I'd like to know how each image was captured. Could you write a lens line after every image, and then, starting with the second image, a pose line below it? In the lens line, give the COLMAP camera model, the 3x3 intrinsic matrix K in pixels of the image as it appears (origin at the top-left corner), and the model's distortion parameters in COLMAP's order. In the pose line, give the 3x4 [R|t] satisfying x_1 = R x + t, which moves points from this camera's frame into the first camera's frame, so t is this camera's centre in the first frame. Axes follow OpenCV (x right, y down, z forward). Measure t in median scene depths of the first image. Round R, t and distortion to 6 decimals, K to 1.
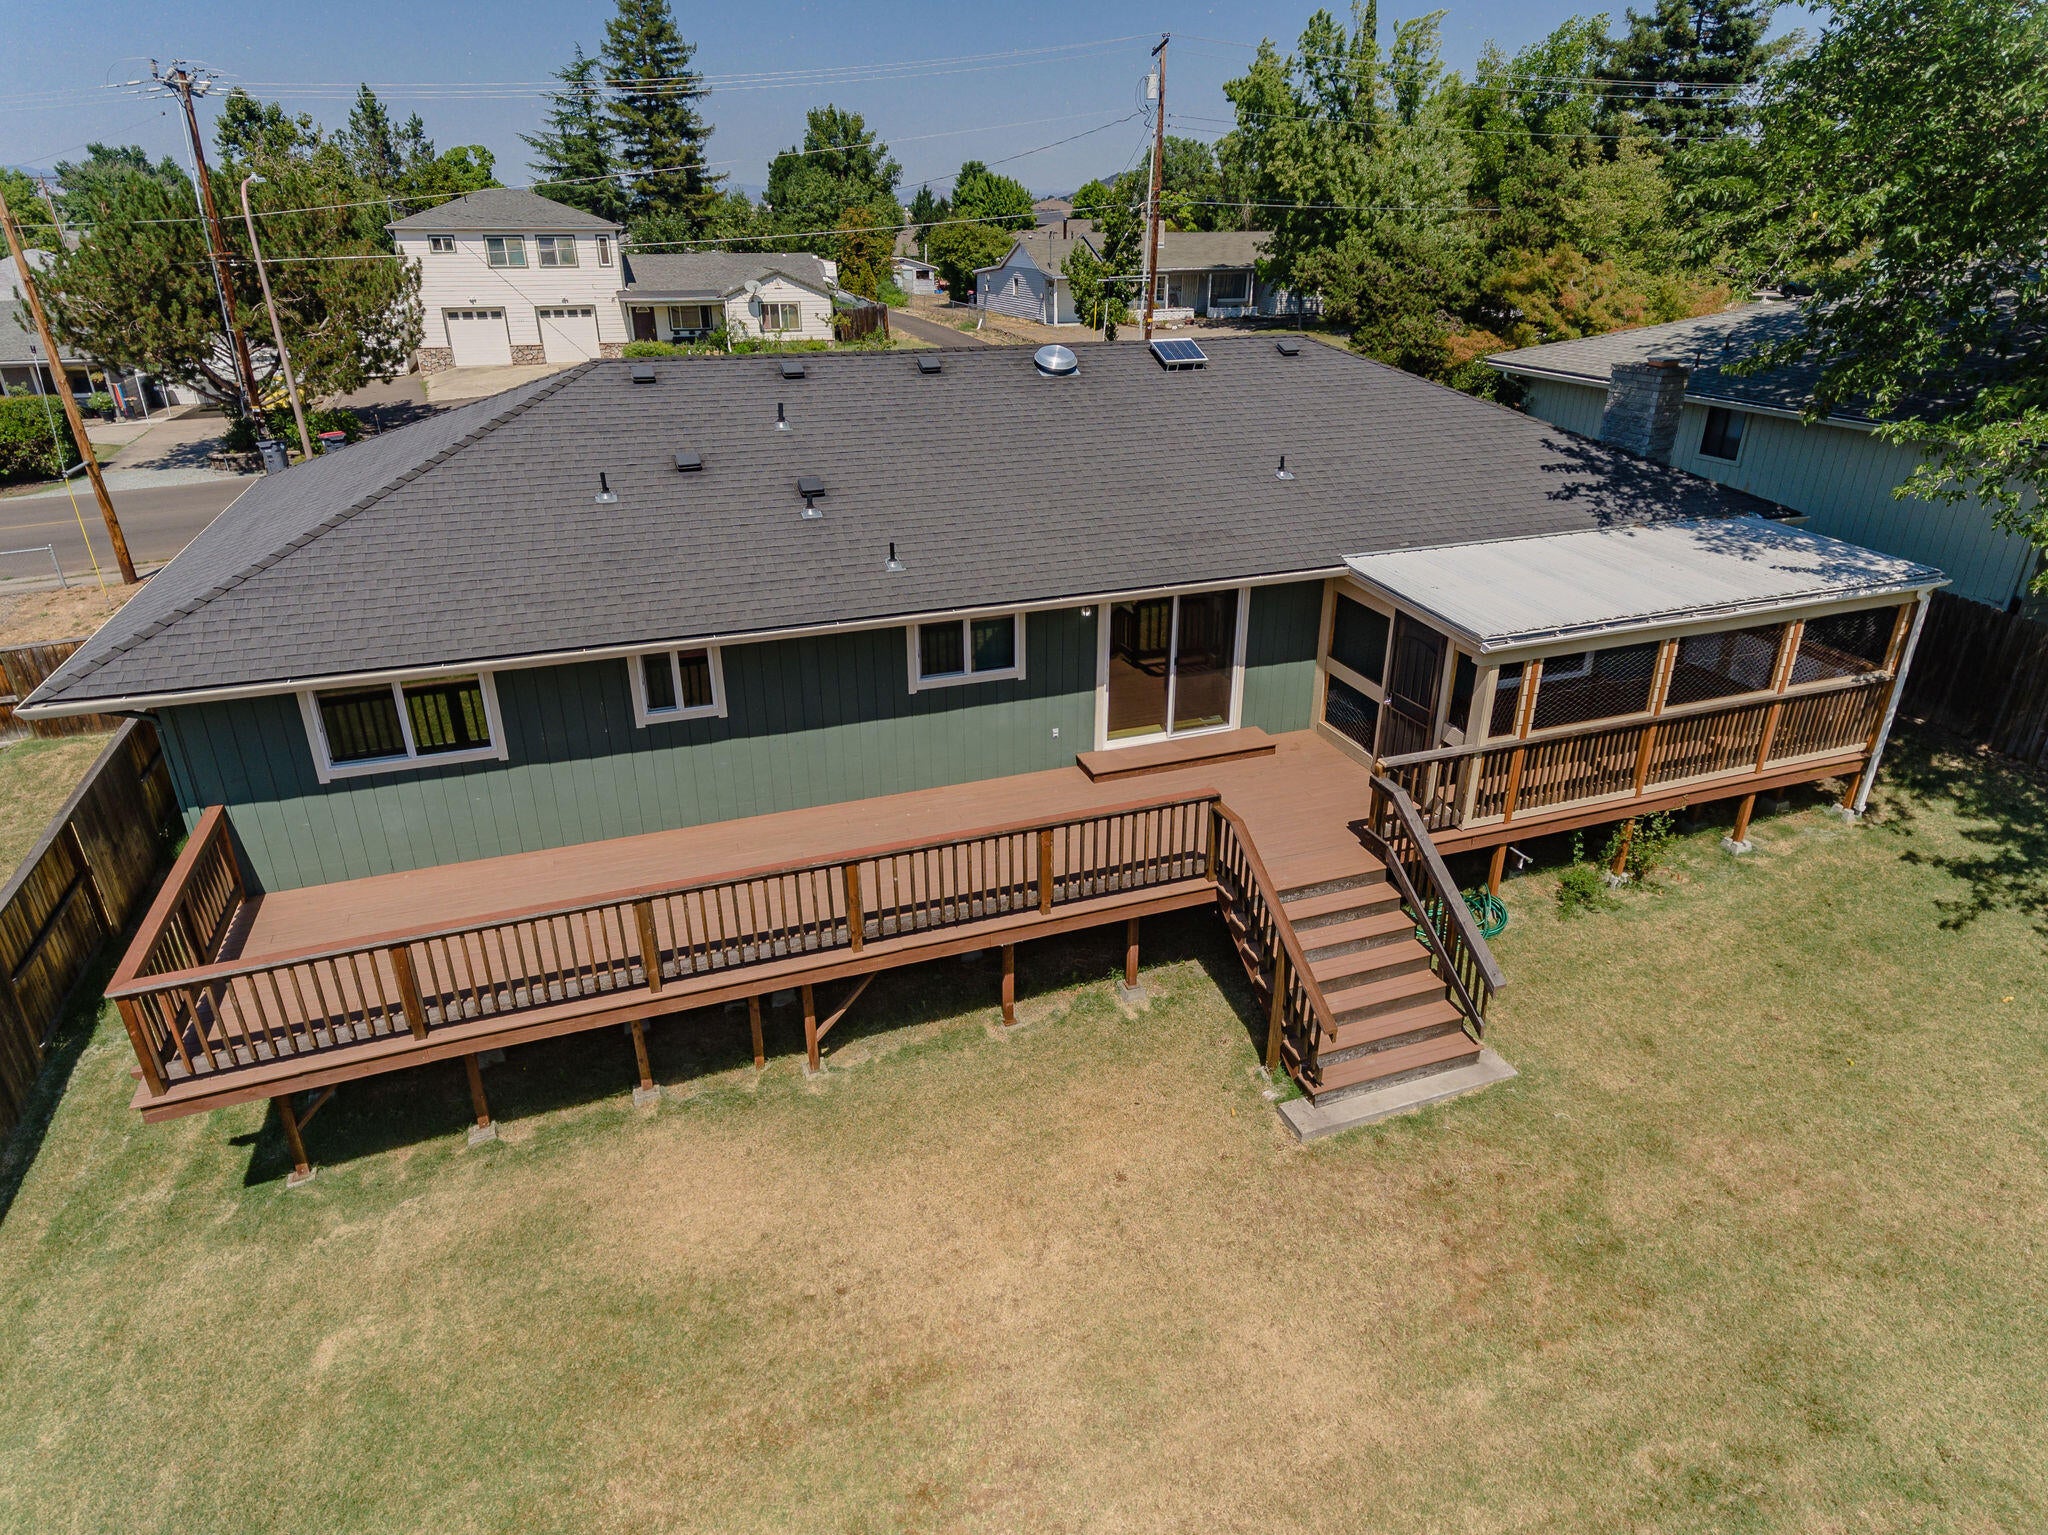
lens RADIAL K [[1196.2, 0, 1022.4], [0, 1196.2, 765.9], [0, 0, 1]] dist [0.015400, -0.002045]
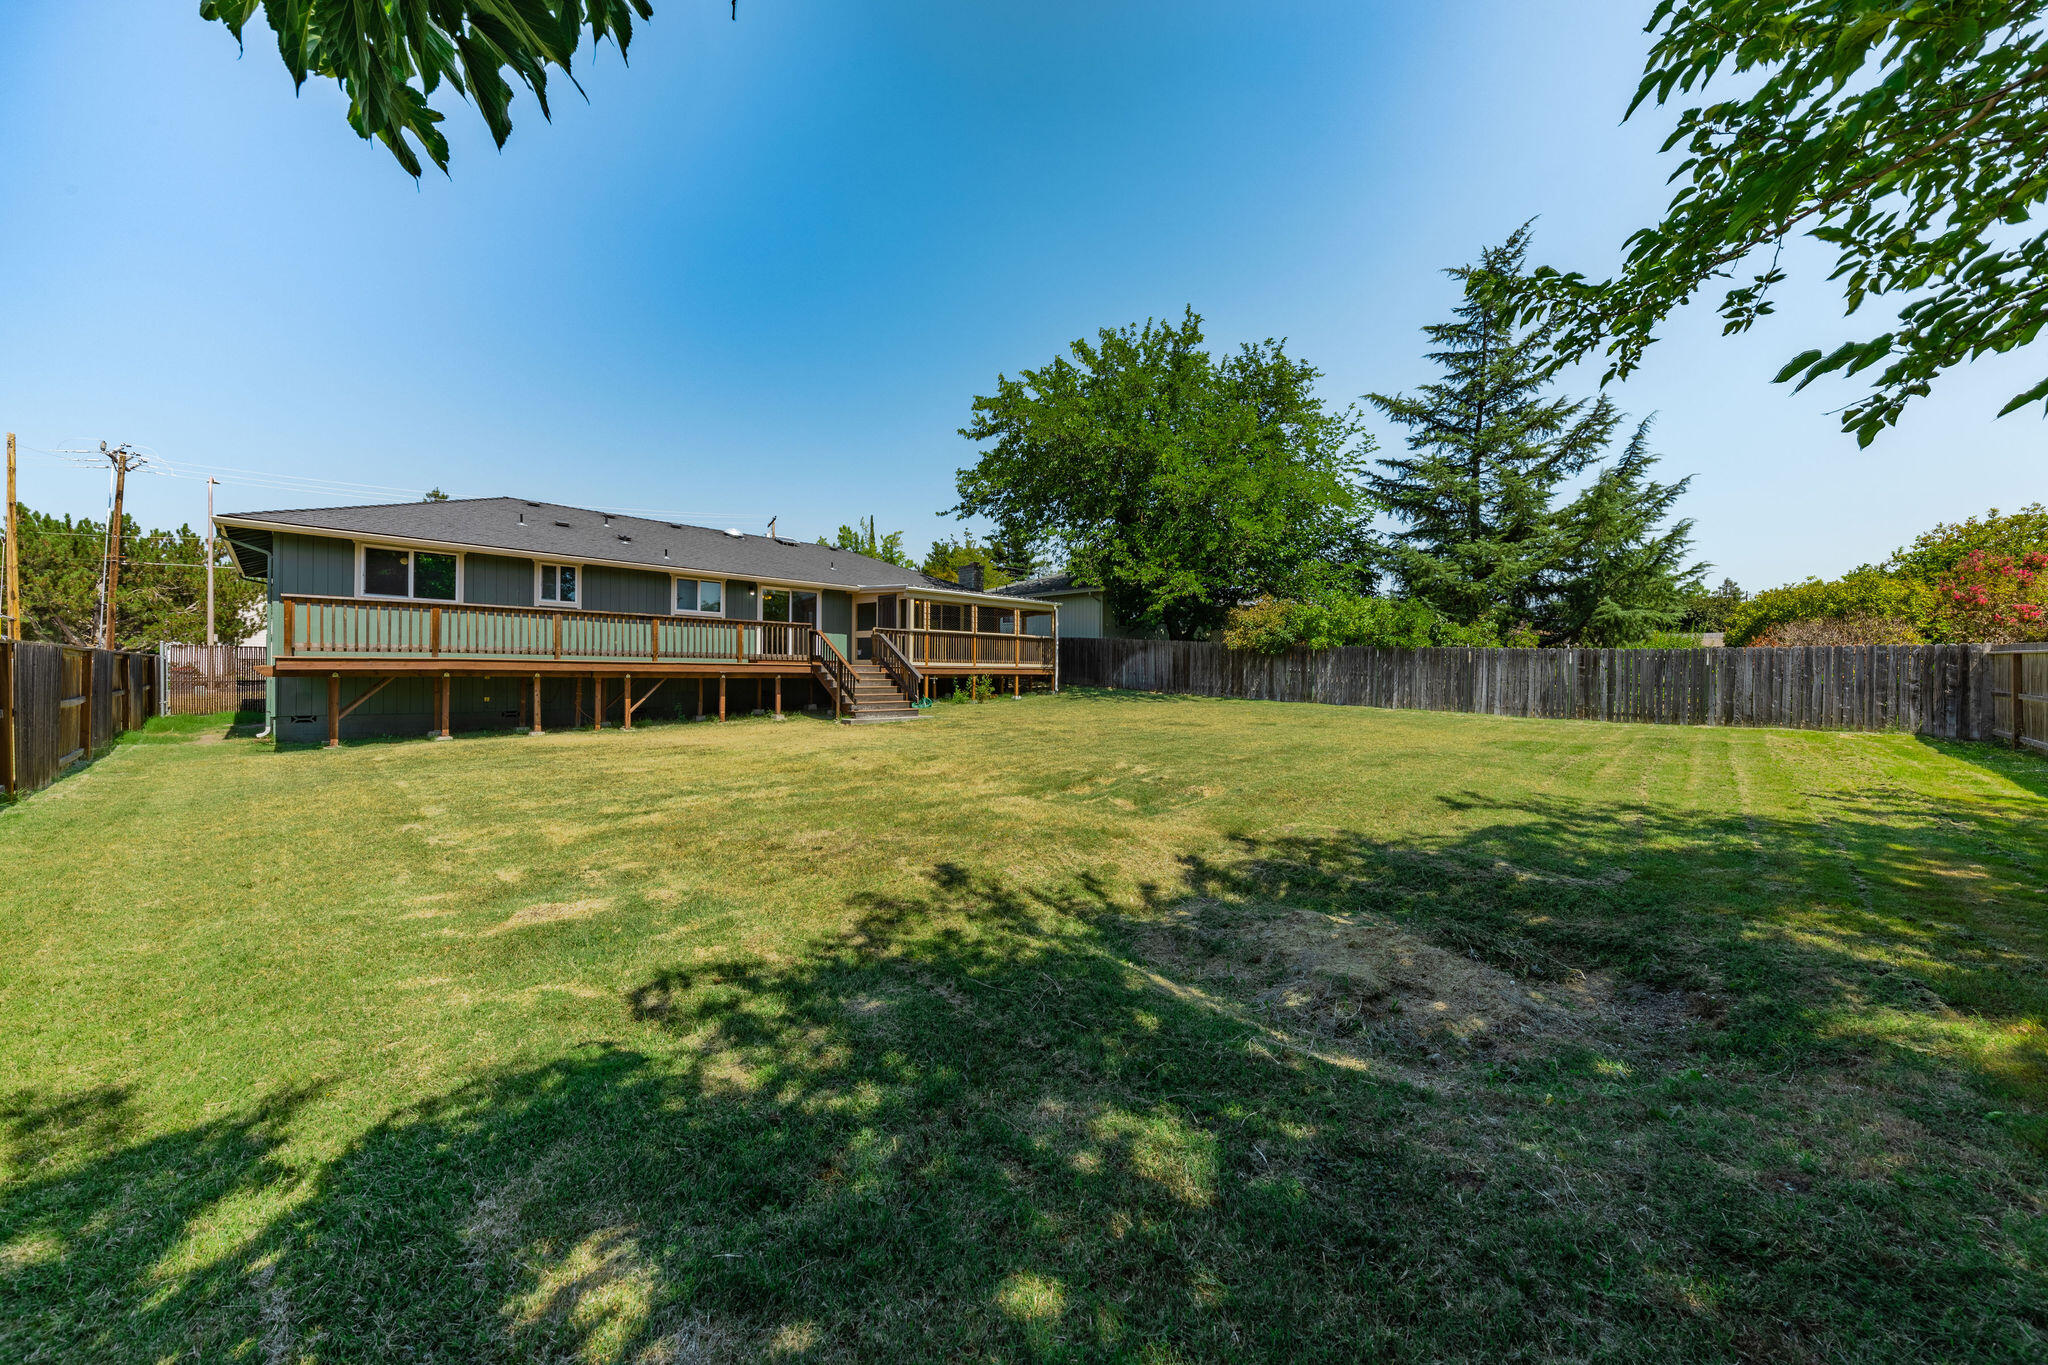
lens RADIAL K [[709.1, 0, 1033.6], [0, 709.1, 686.8], [0, 0, 1]] dist [0.002161, 0.000081]
pose [[0.898650, 0.003948, 0.438649, -0.069780], [0.176173, 0.912526, -0.369134, 0.728124], [-0.401736, 0.409000, 0.819346, -0.358786]]
